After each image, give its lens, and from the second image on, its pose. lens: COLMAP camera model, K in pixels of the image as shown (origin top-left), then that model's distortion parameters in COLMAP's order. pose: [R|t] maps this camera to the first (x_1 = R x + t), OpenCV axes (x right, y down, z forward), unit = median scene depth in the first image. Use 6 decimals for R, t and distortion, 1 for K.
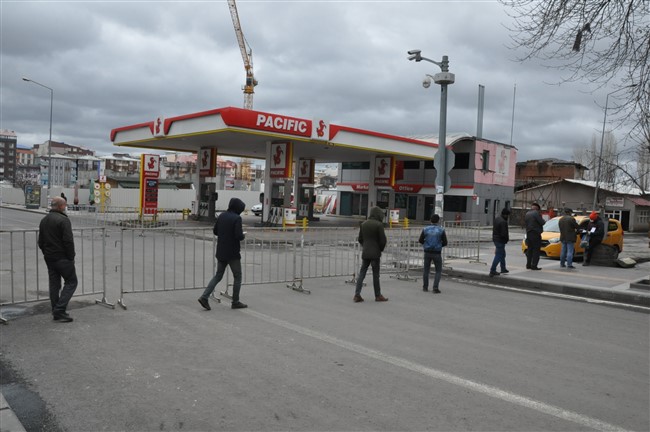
lens RADIAL K [[519.0, 0, 323.3], [0, 519.0, 213.9], [0, 0, 1]] dist [-0.143409, 0.122479]
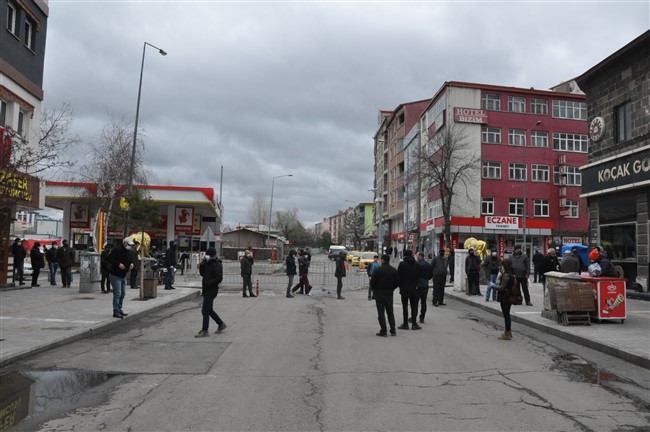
lens RADIAL K [[519.0, 0, 328.3], [0, 519.0, 229.4], [0, 0, 1]] dist [-0.143409, 0.122479]
pose [[0.534133, 0.001053, 0.845400, -1.058783], [0.029578, 0.999364, -0.019932, -0.037076], [-0.844883, 0.035651, 0.533762, -0.082233]]
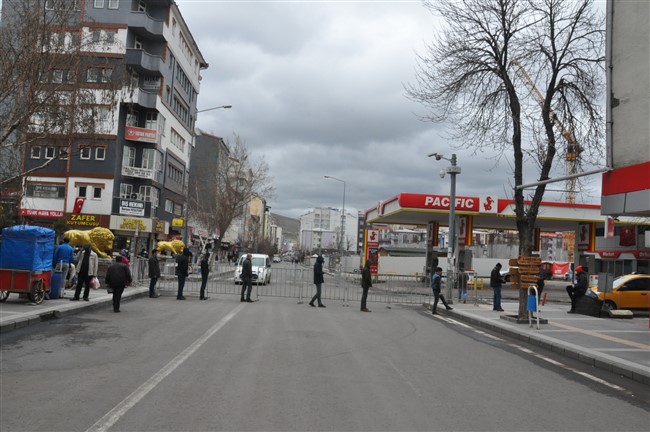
lens RADIAL K [[519.0, 0, 317.9], [0, 519.0, 213.1], [0, 0, 1]] dist [-0.143409, 0.122479]
pose [[0.777752, -0.053954, -0.626251, 0.404970], [-0.034970, 0.991052, -0.128813, 0.021640], [0.627597, 0.122084, 0.768906, -0.145661]]
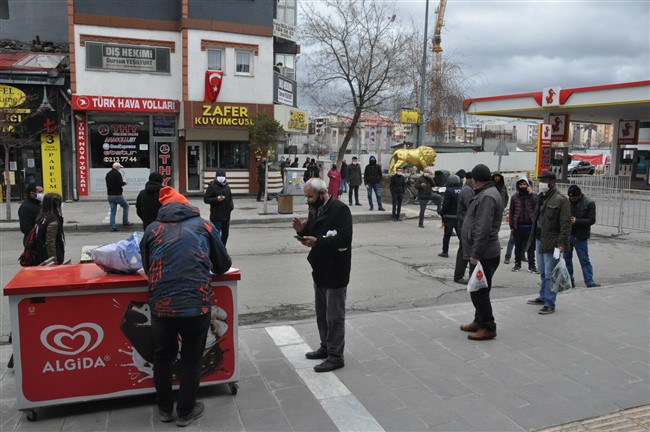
lens RADIAL K [[519.0, 0, 324.1], [0, 519.0, 217.0], [0, 0, 1]] dist [-0.143409, 0.122479]
pose [[0.967576, -0.005633, -0.252517, -0.519015], [0.027693, 0.996090, 0.083891, -0.022224], [0.251057, -0.088164, 0.963949, -0.164843]]
